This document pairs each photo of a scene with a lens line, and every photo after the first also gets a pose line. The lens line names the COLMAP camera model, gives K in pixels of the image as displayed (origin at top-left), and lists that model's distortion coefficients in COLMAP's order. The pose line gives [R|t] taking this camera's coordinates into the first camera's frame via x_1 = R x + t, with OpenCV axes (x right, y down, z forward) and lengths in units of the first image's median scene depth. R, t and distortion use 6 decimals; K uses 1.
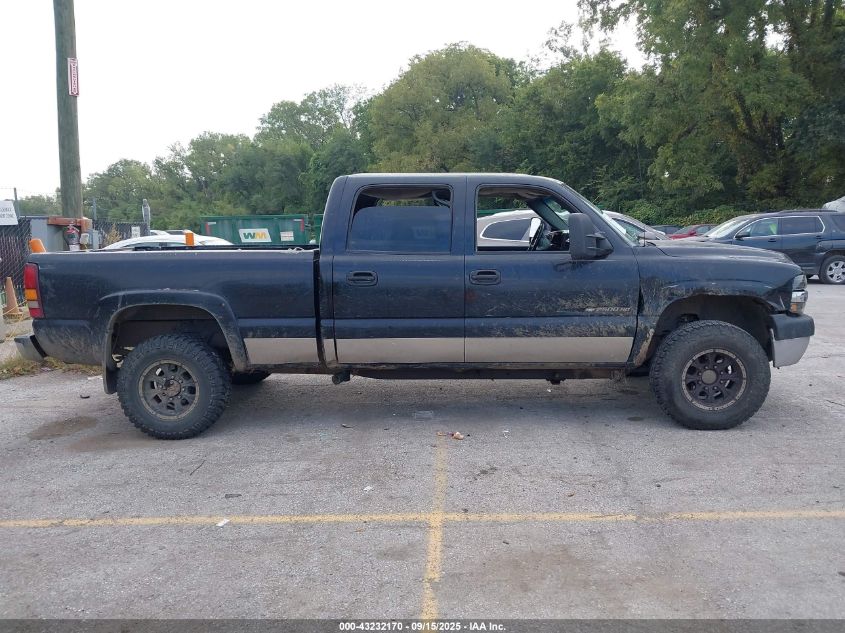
lens RADIAL K [[659.6, 0, 421.7], [0, 659.6, 319.0], [0, 0, 1]] dist [0.011827, 0.002905]
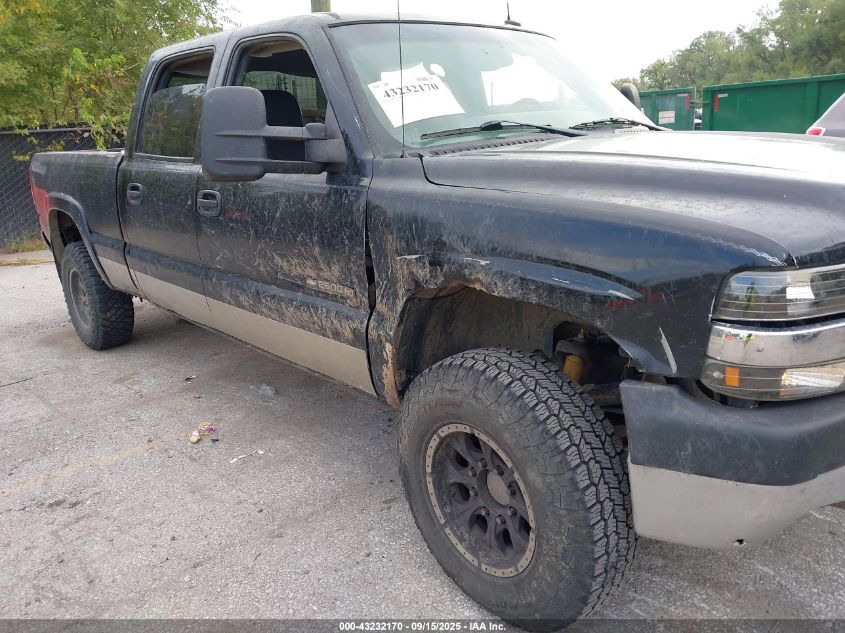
lens RADIAL K [[659.6, 0, 422.7], [0, 659.6, 314.0], [0, 0, 1]] dist [0.011827, 0.002905]
pose [[0.697784, 0.181785, -0.692857, 0.192760], [-0.063297, 0.979126, 0.193146, -0.026875], [0.713506, -0.090918, 0.694725, 0.201241]]
